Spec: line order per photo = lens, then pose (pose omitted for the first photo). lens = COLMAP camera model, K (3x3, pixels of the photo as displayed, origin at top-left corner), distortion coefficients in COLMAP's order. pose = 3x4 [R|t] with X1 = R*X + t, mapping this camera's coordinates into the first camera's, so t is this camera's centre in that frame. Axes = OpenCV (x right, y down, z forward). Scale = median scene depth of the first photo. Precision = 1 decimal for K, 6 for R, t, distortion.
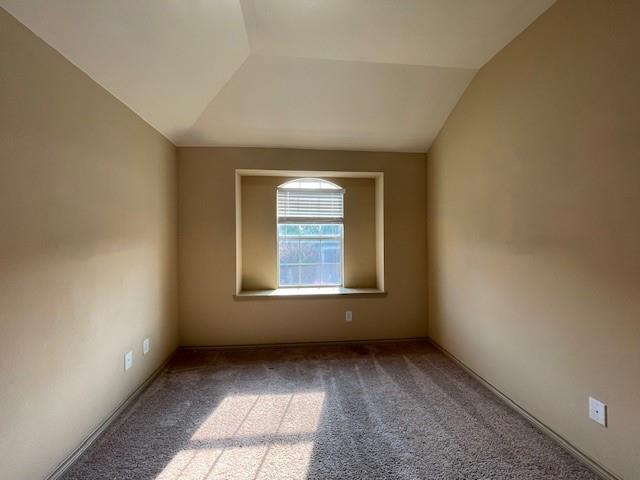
lens RADIAL K [[259.1, 0, 317.7], [0, 259.1, 237.5], [0, 0, 1]] dist [-0.000861, 0.001029]
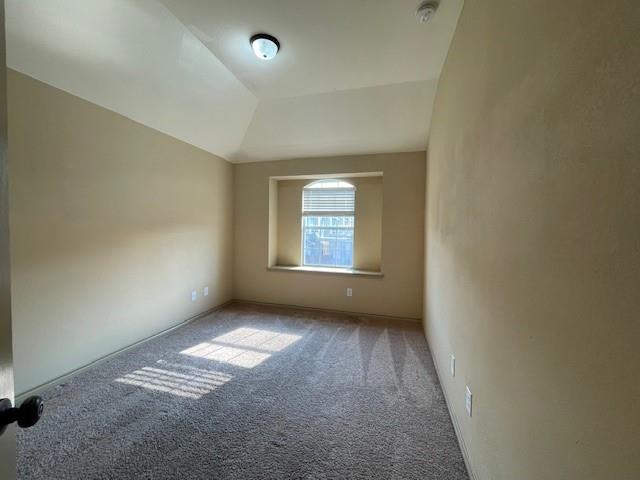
lens RADIAL K [[259.1, 0, 321.7], [0, 259.1, 238.4], [0, 0, 1]] dist [-0.000861, 0.001029]
pose [[0.932172, 0.032744, -0.360533, 0.426182], [-0.021692, 0.999164, 0.034660, 0.010492], [0.361366, -0.024488, 0.932102, -0.180800]]
